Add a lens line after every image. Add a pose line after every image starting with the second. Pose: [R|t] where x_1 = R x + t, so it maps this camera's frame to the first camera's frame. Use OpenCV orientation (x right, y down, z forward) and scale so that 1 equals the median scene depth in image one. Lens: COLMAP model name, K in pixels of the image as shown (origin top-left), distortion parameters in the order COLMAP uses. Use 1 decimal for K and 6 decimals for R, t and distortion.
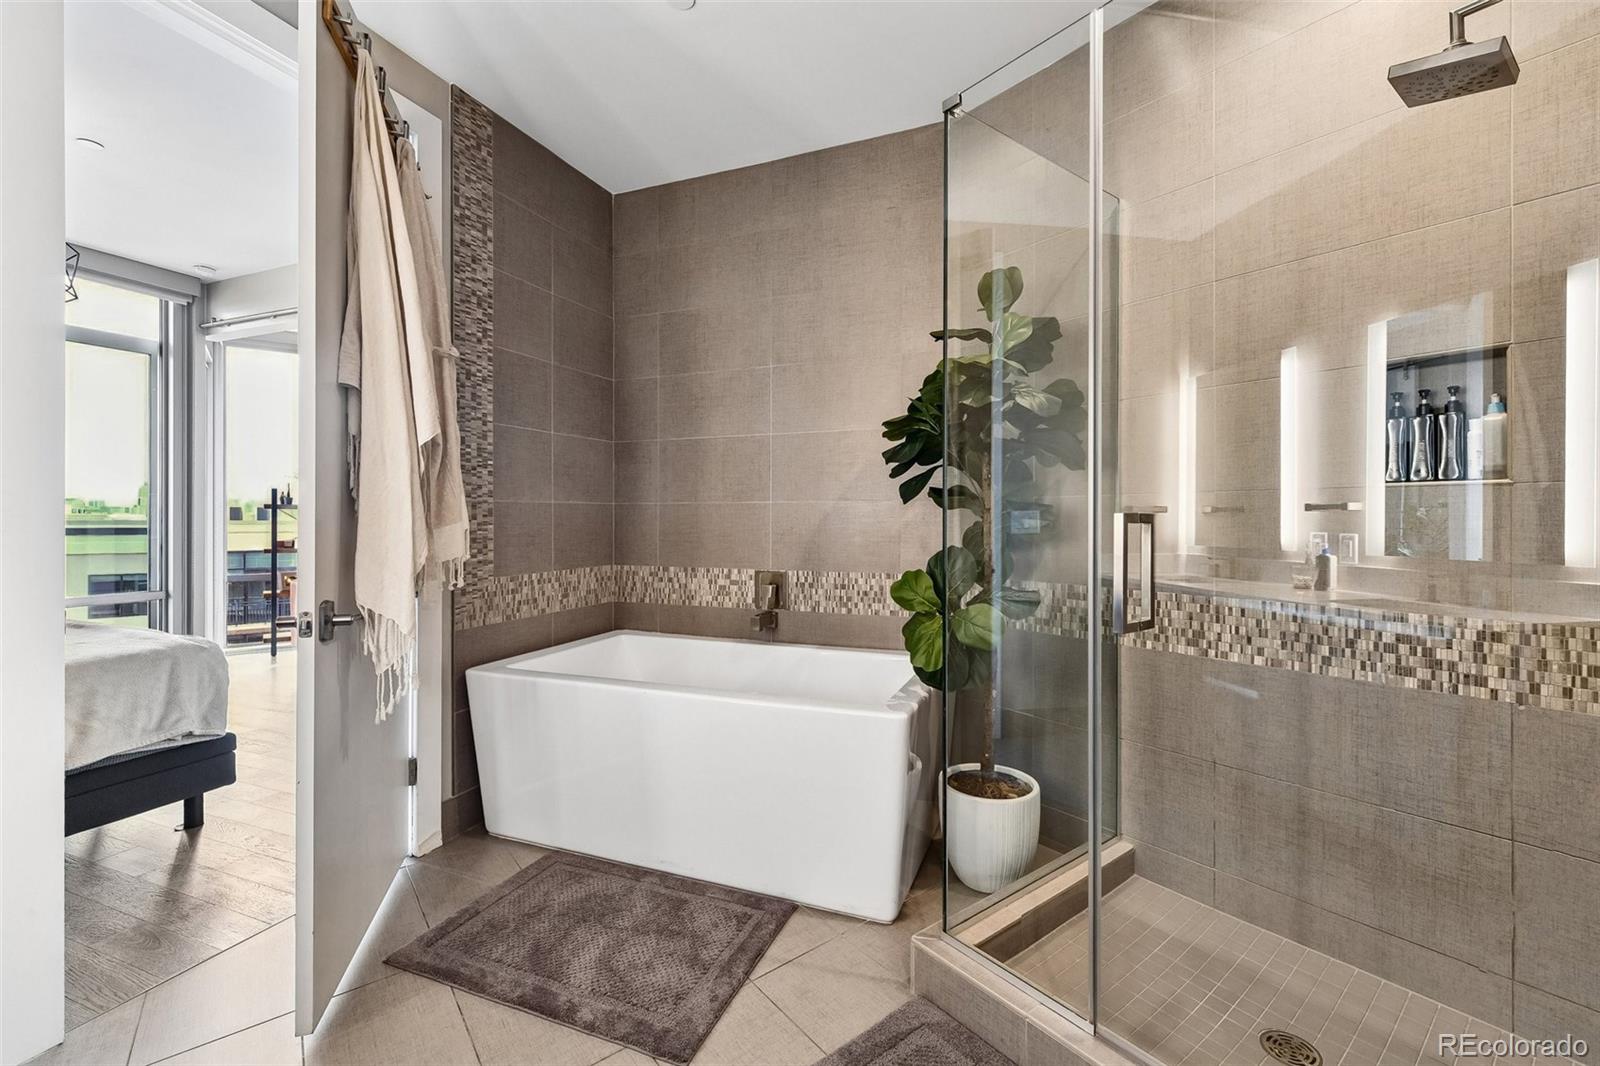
lens RADIAL K [[660.9, 0, 791.9], [0, 660.9, 523.4], [0, 0, 1]] dist [0.002793, -0.004177]
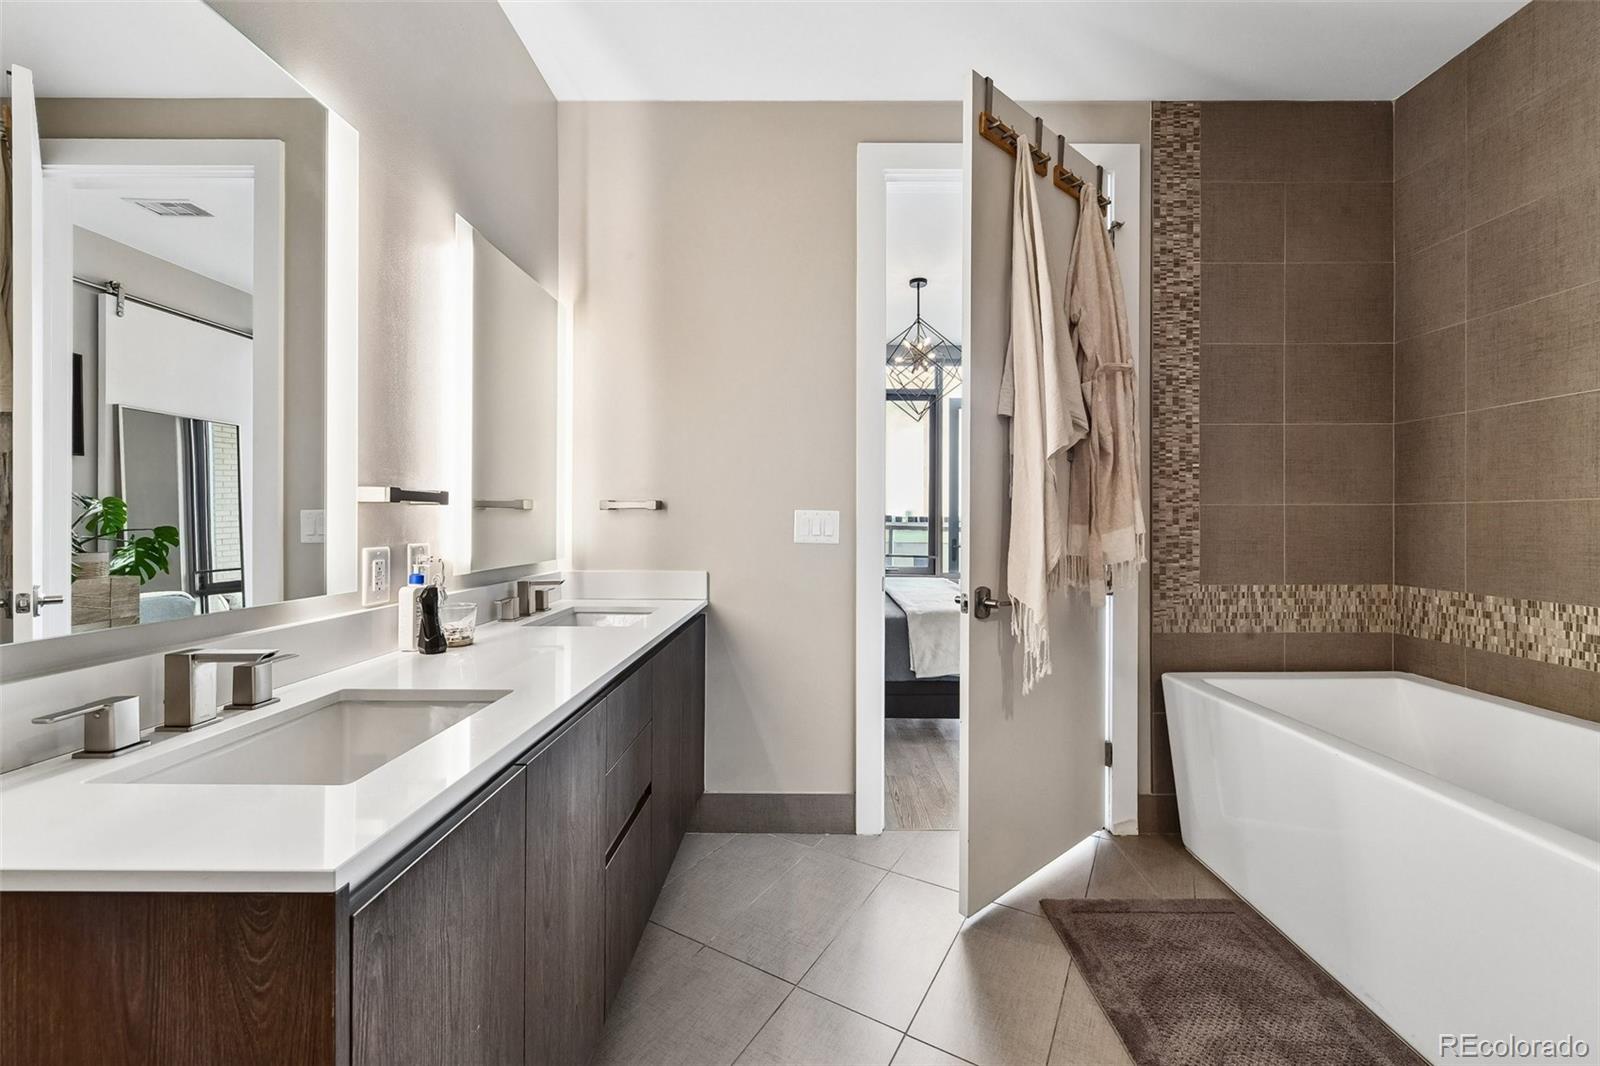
lens RADIAL K [[604.0, 0, 805.2], [0, 604.0, 523.3], [0, 0, 1]] dist [-0.001507, -0.000512]
pose [[0.386889, 0.005434, -0.922110, 0.142073], [-0.010906, 0.999940, 0.001317, -0.002341], [0.922062, 0.009547, 0.386925, 0.136602]]
